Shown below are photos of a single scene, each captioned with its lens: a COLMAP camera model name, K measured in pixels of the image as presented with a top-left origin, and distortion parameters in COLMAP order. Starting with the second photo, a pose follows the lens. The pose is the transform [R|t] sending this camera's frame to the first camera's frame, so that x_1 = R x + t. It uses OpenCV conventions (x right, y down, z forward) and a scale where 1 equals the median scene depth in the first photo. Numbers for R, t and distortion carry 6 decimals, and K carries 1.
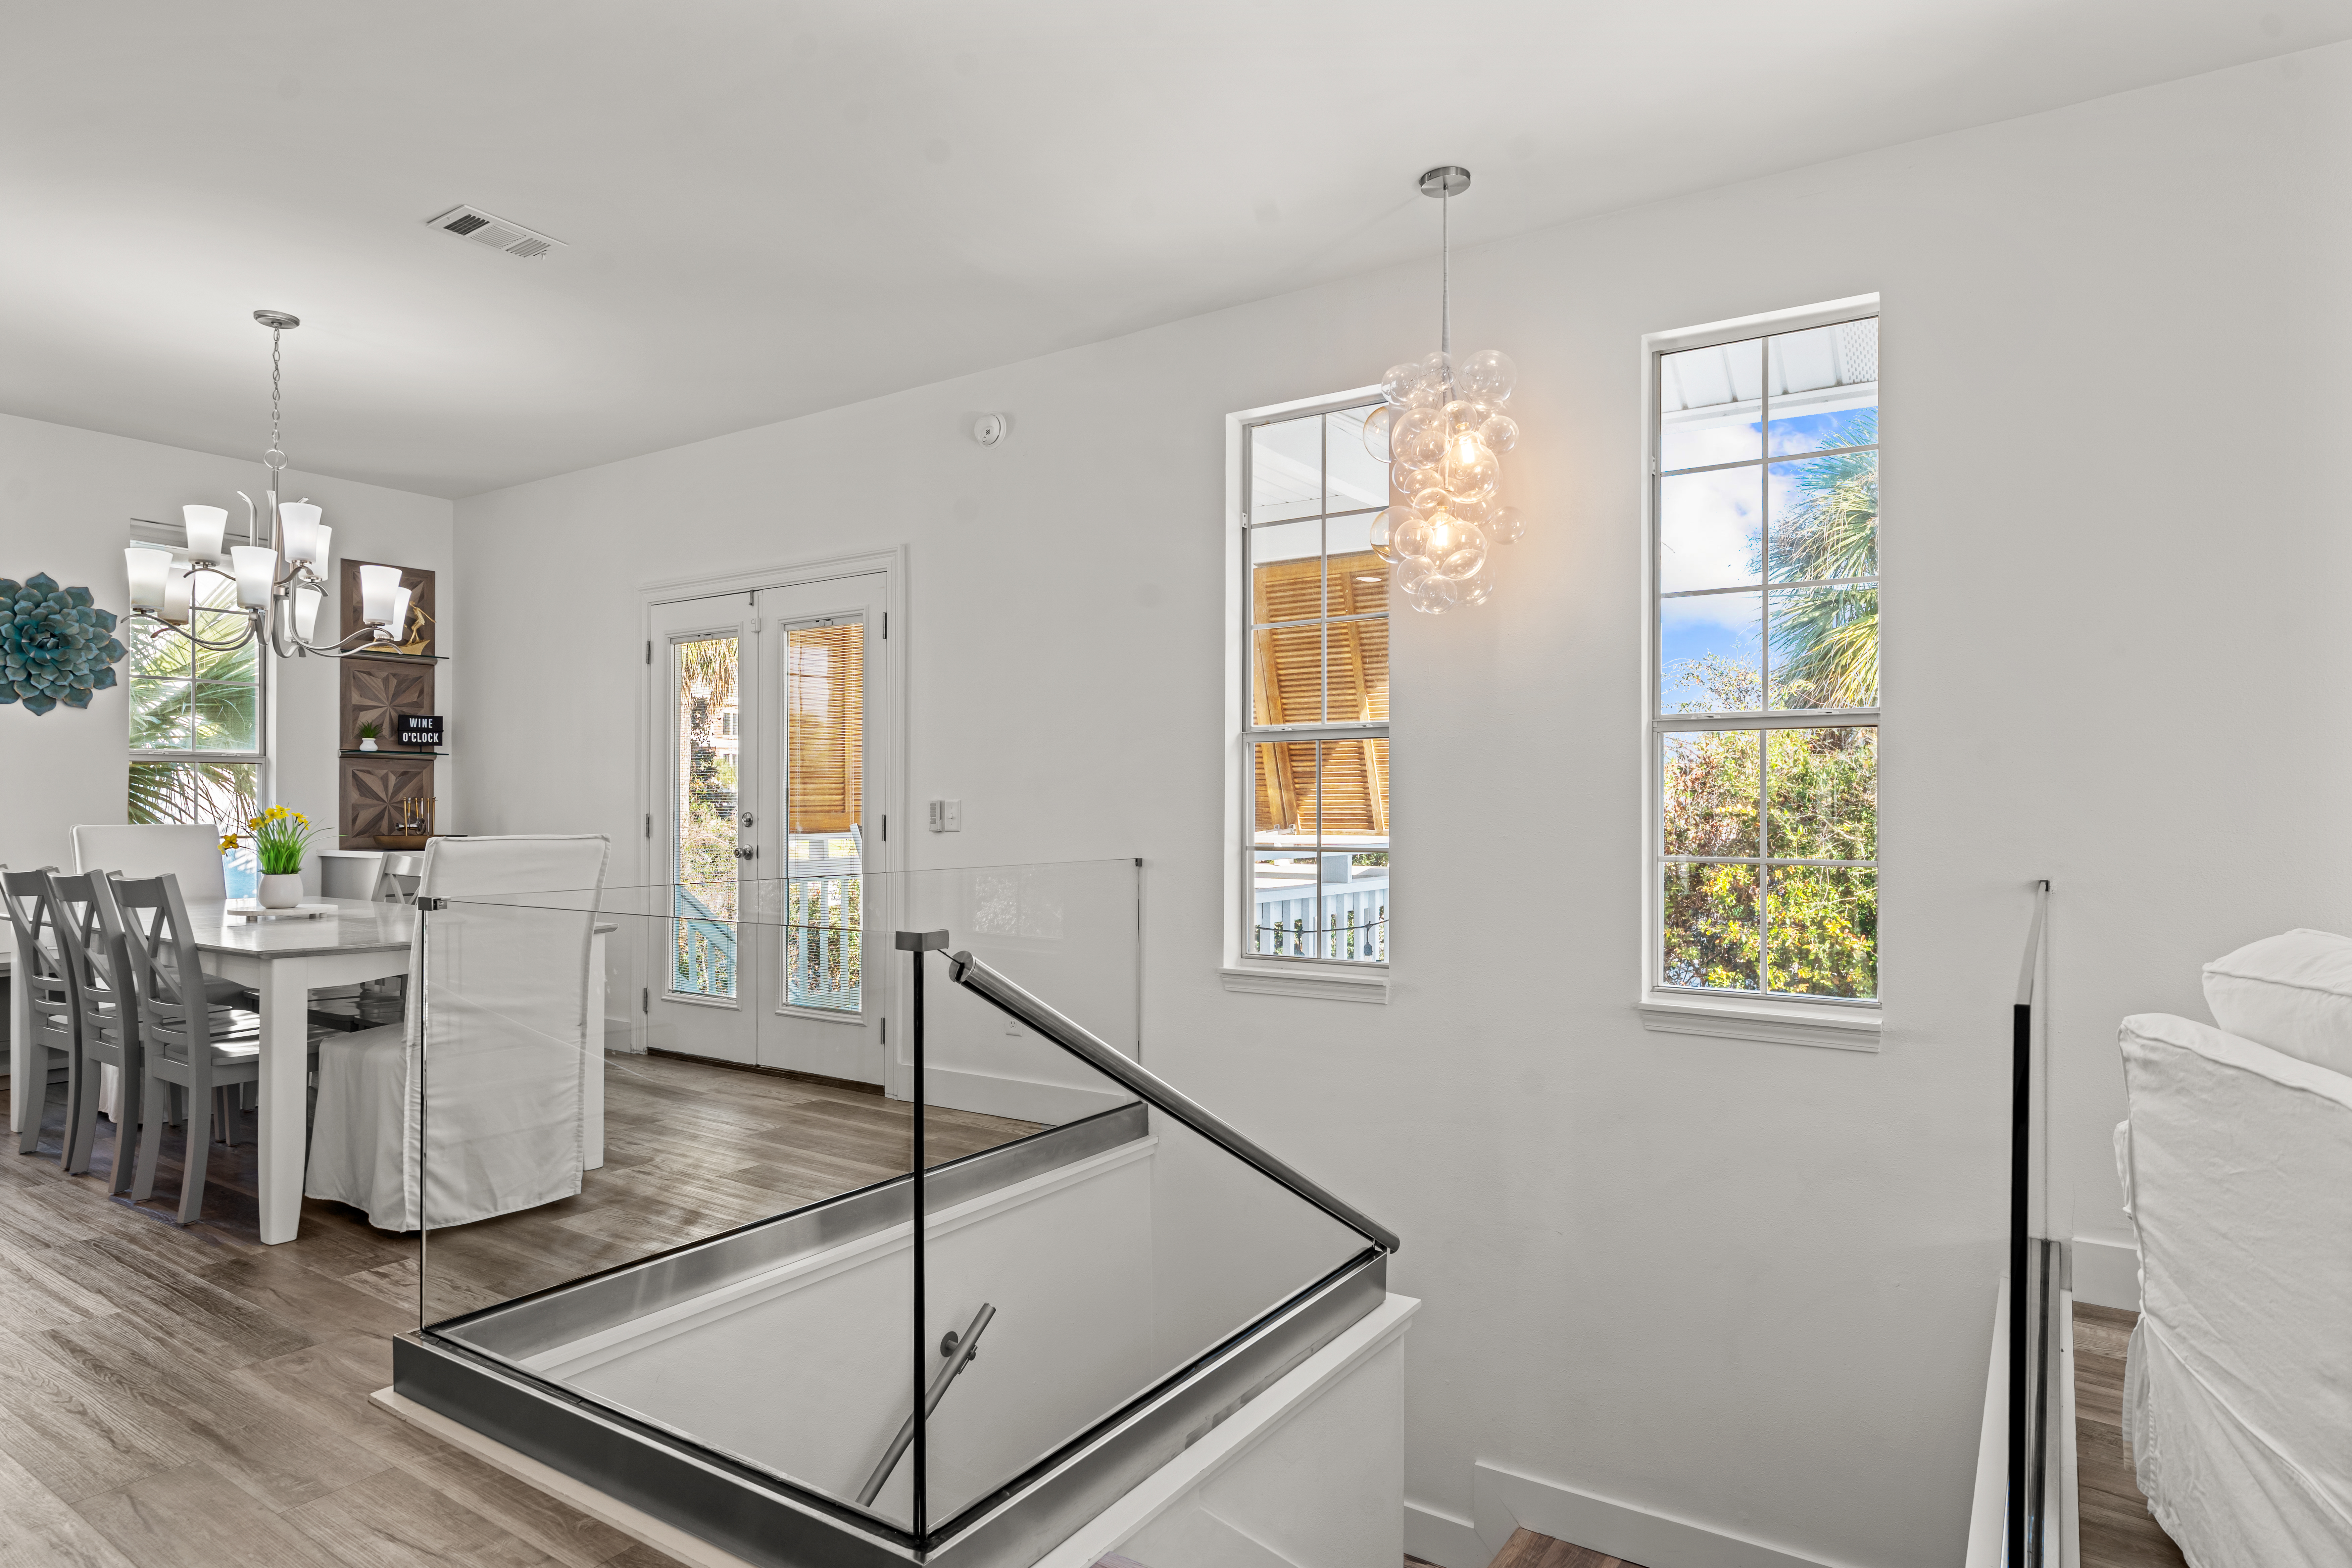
lens RADIAL K [[1317.9, 0, 1169.7], [0, 1317.9, 795.6], [0, 0, 1]] dist [-0.007175, 0.003165]
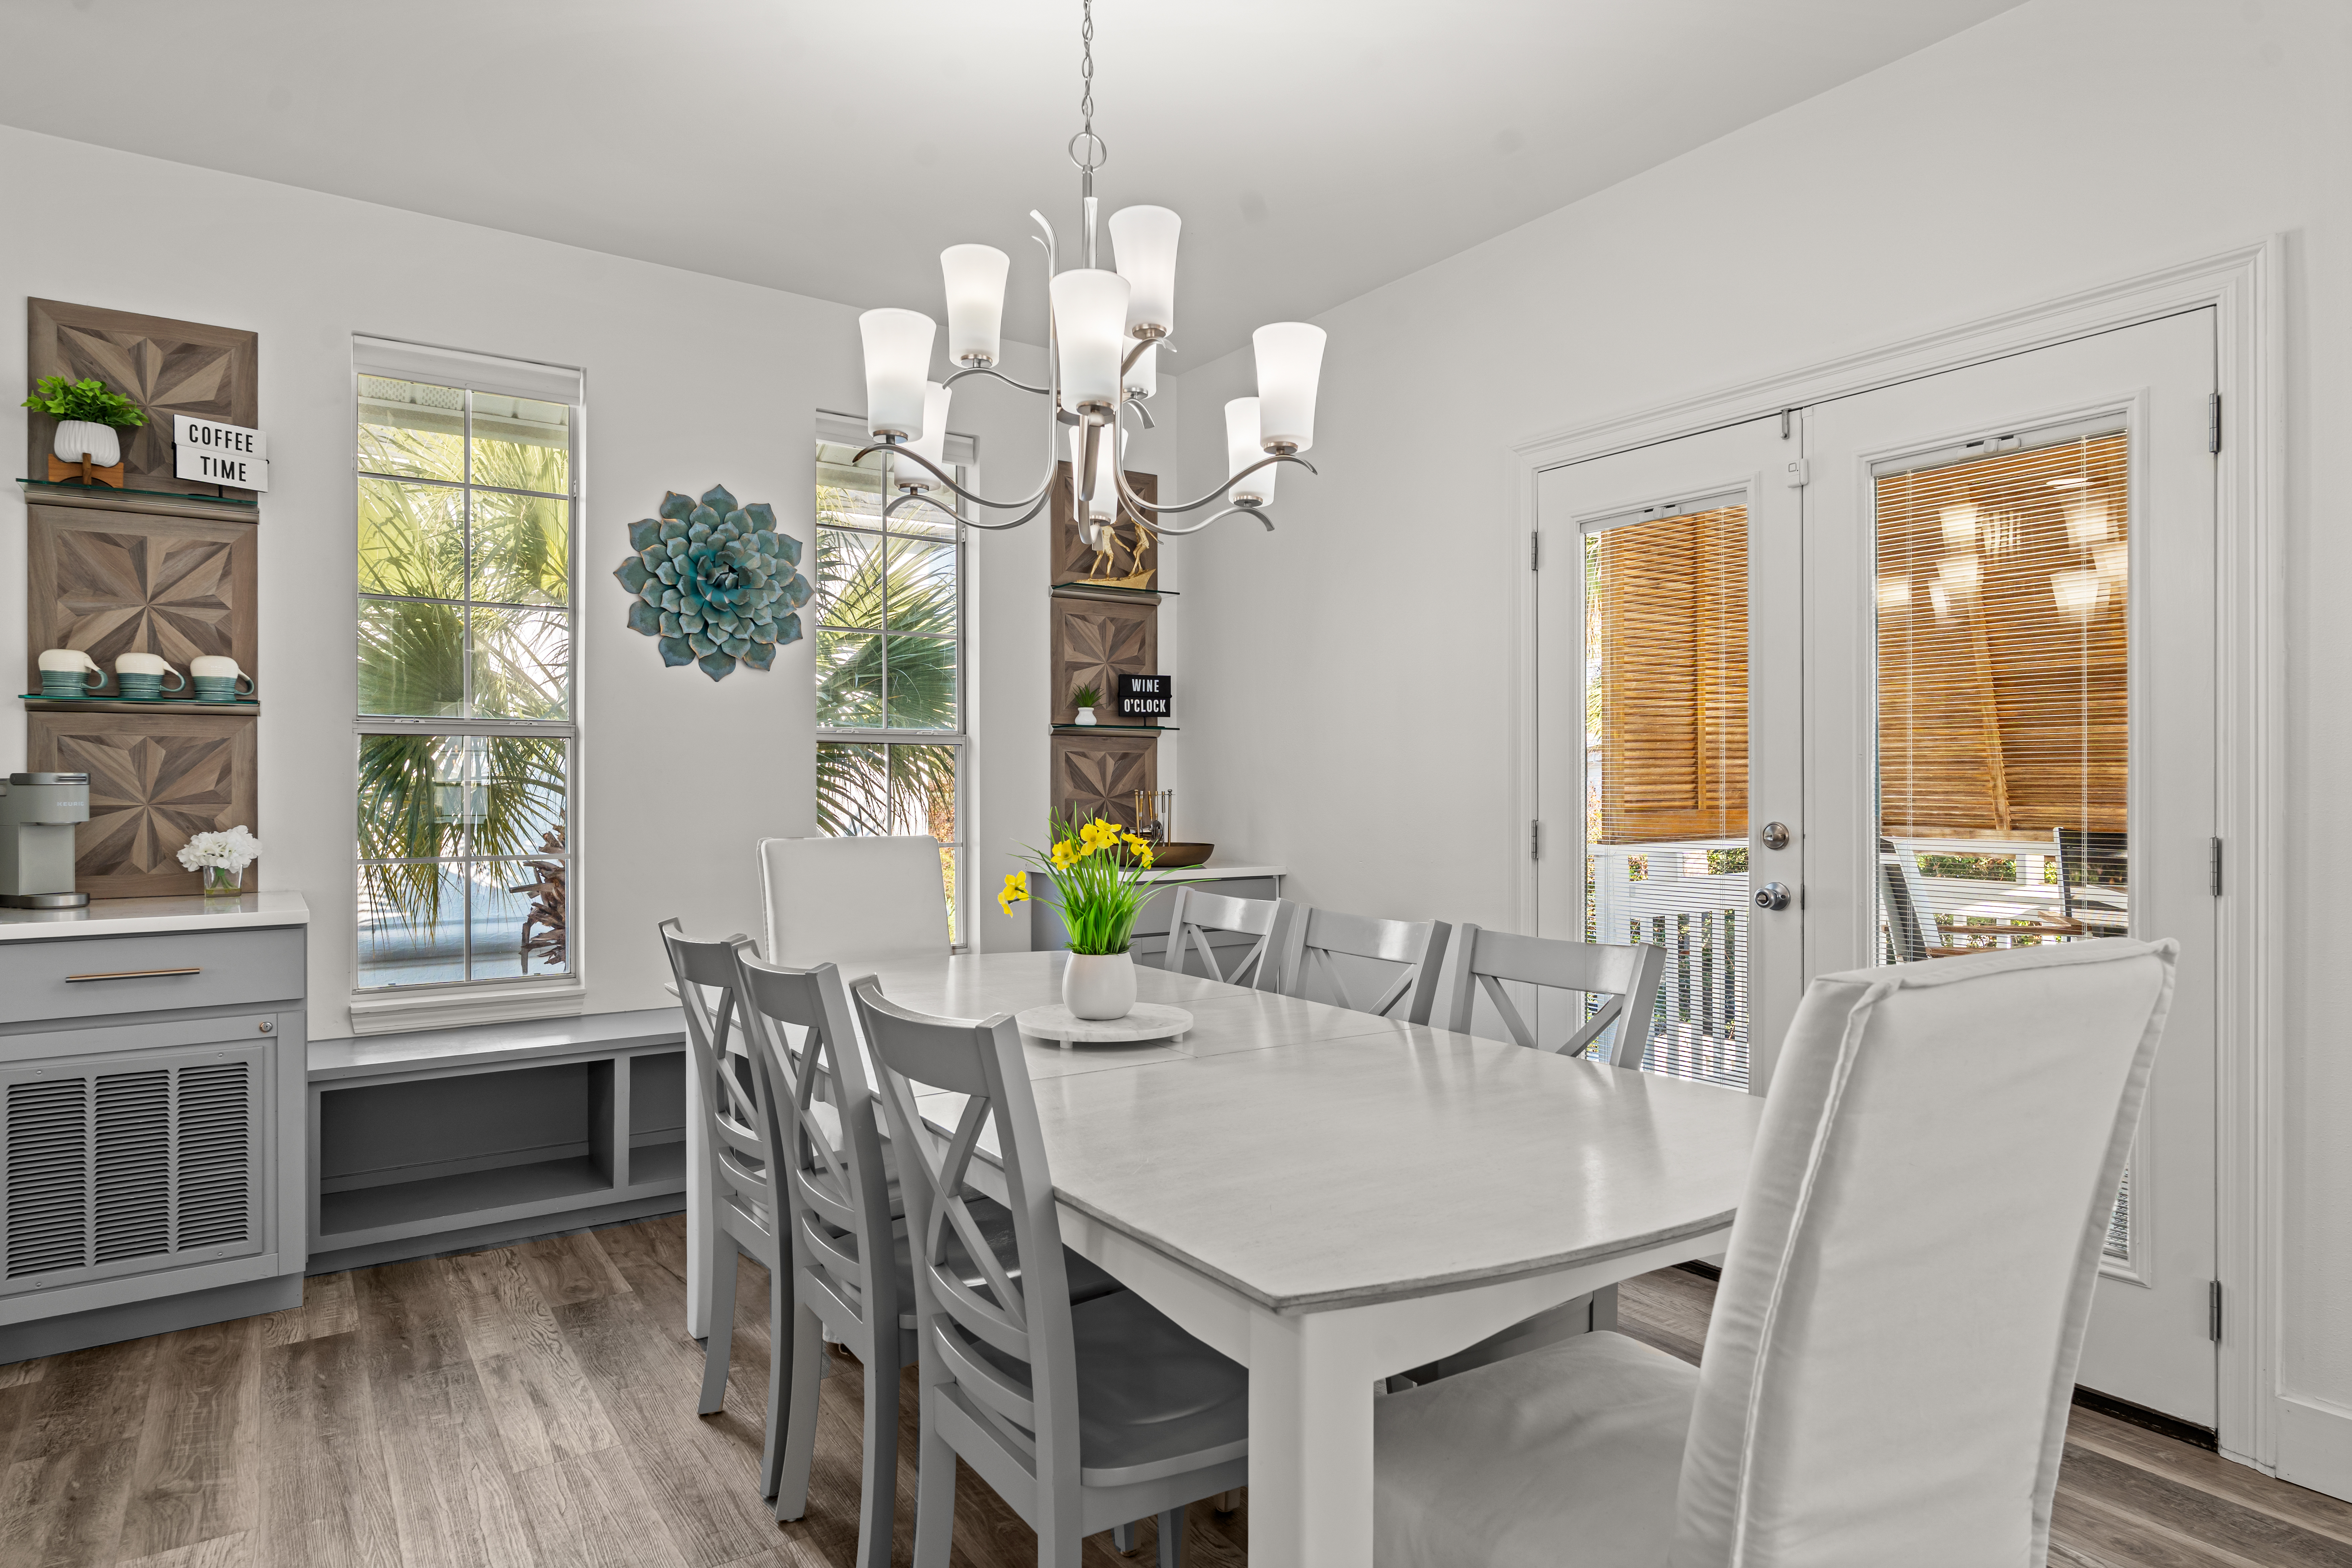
lens RADIAL K [[1317.9, 0, 1161.5], [0, 1317.9, 784.7], [0, 0, 1]] dist [-0.007175, 0.003165]
pose [[0.928854, -0.000961, -0.370444, -0.349920], [0.003684, 0.999971, 0.006644, -0.007197], [0.370427, -0.007536, 0.928831, 0.399403]]
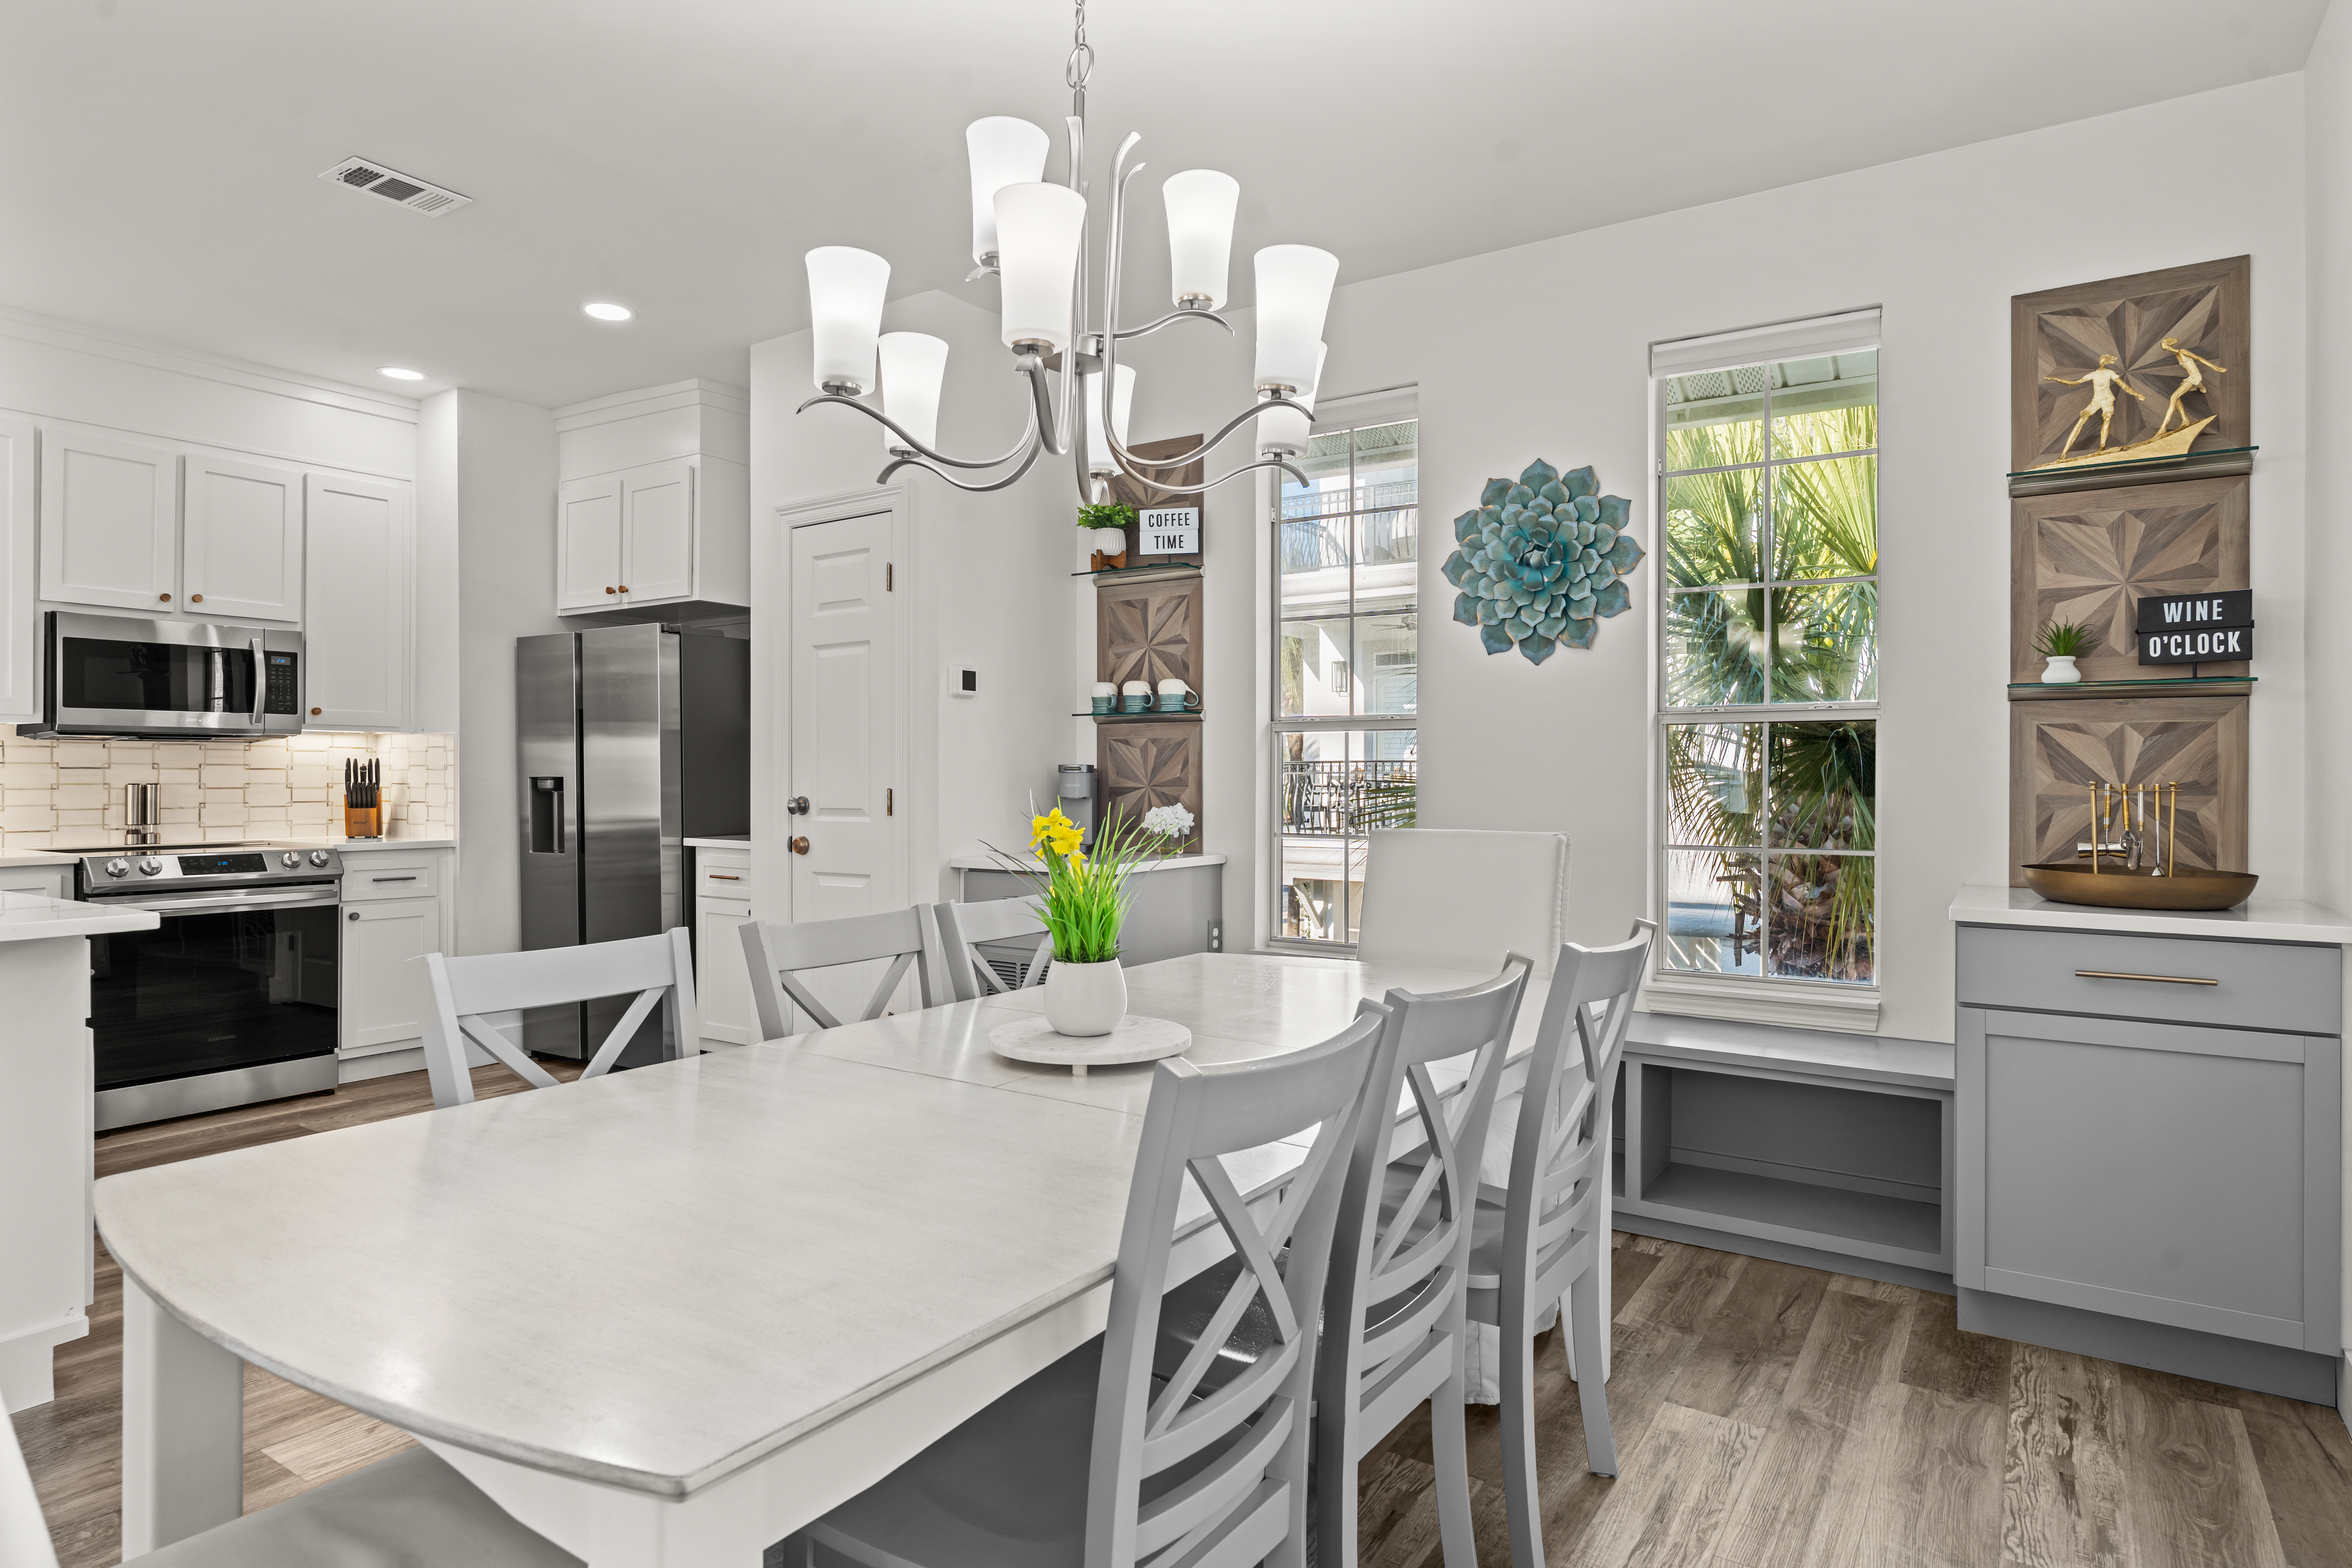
lens RADIAL K [[1317.9, 0, 1180.5], [0, 1317.9, 775.5], [0, 0, 1]] dist [-0.007175, 0.003165]
pose [[-0.002087, -0.001523, -0.999997, -0.157643], [0.005001, 0.999986, -0.001534, -0.002123], [0.999985, -0.005004, -0.002079, 0.786875]]
